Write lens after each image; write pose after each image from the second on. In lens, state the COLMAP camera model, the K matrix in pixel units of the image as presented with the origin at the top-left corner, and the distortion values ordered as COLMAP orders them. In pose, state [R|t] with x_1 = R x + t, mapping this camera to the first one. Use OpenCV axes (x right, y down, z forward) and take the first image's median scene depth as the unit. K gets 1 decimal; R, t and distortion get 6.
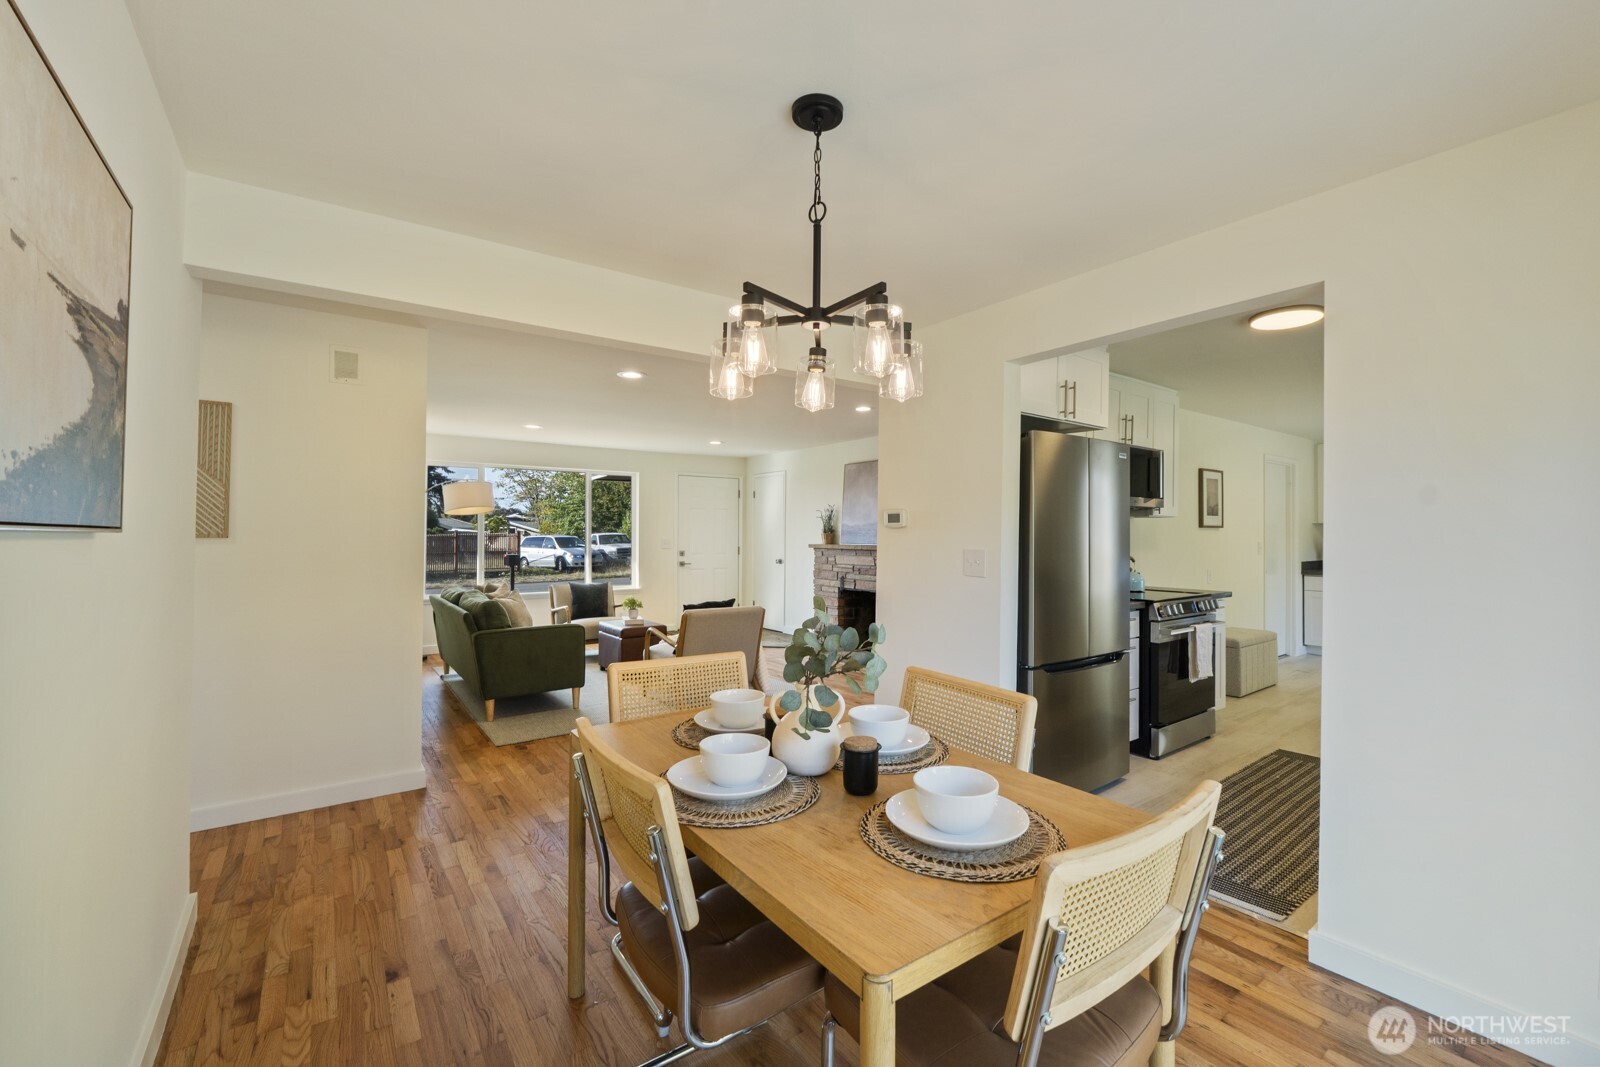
lens RADIAL K [[671.7, 0, 804.7], [0, 671.7, 530.9], [0, 0, 1]] dist [0.000447, 0.000019]
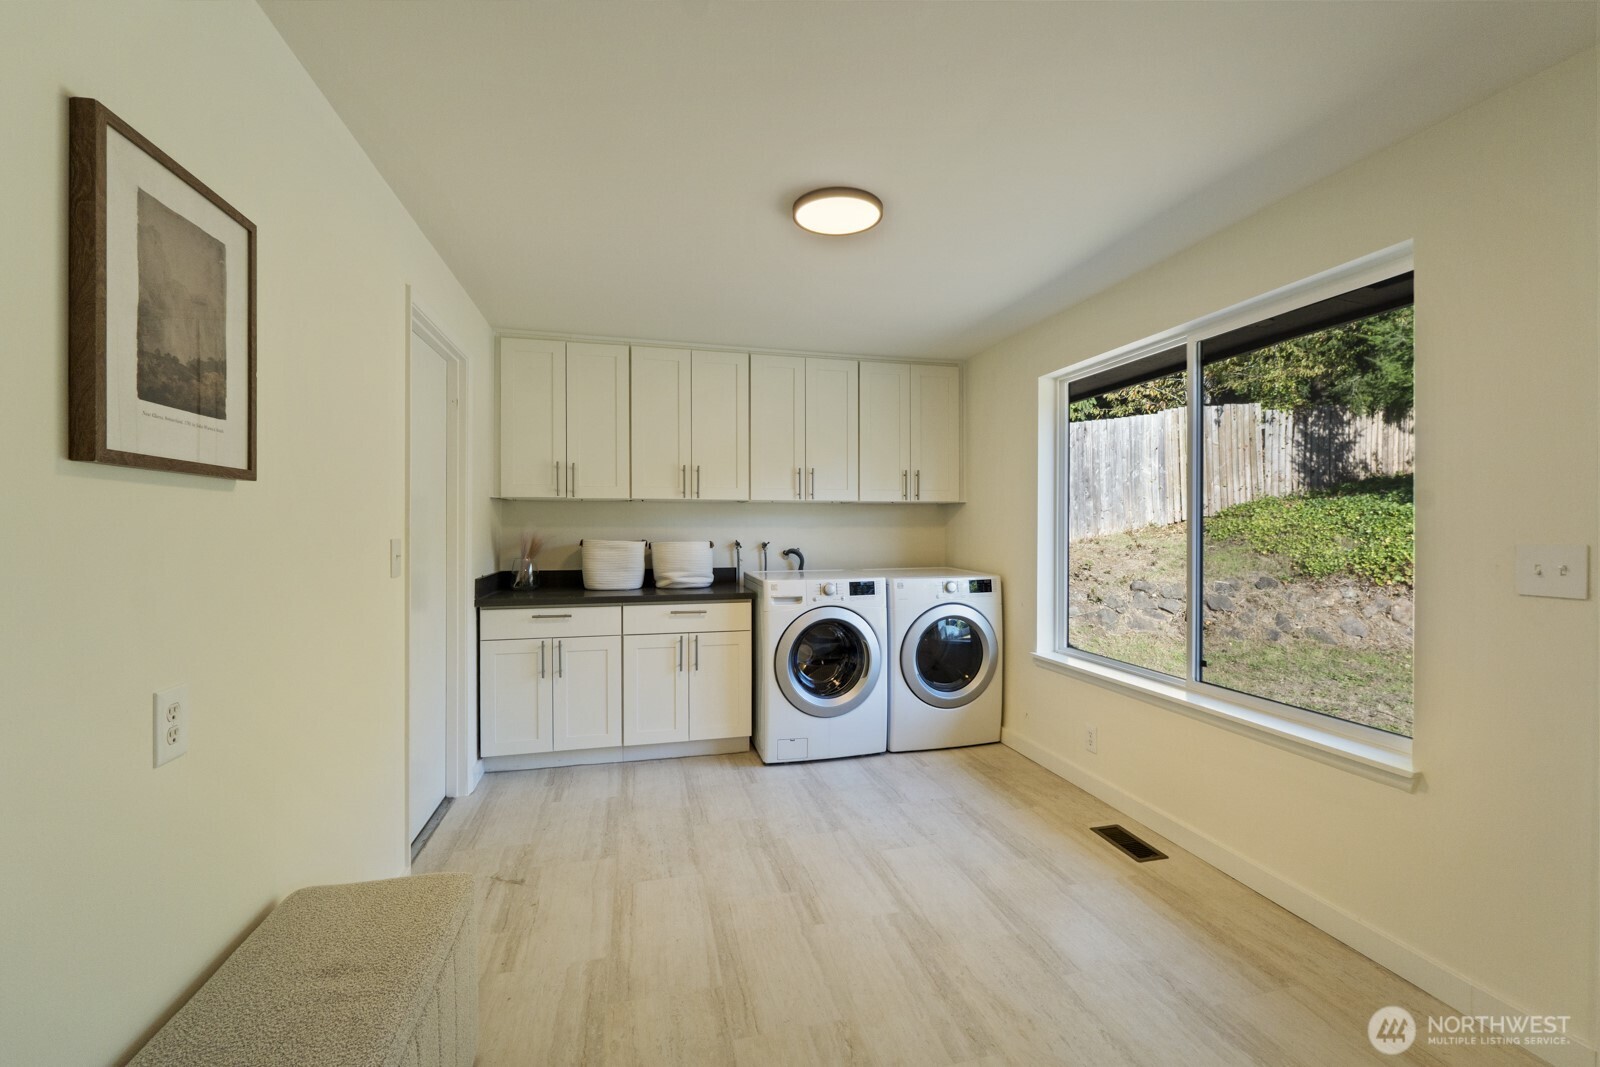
lens RADIAL K [[671.7, 0, 804.7], [0, 671.7, 530.9], [0, 0, 1]] dist [0.000447, 0.000019]
pose [[0.377164, -0.003221, 0.926141, 0.501775], [-0.003211, 0.999983, 0.004786, 0.010595], [-0.926141, -0.004778, 0.377148, 0.771057]]
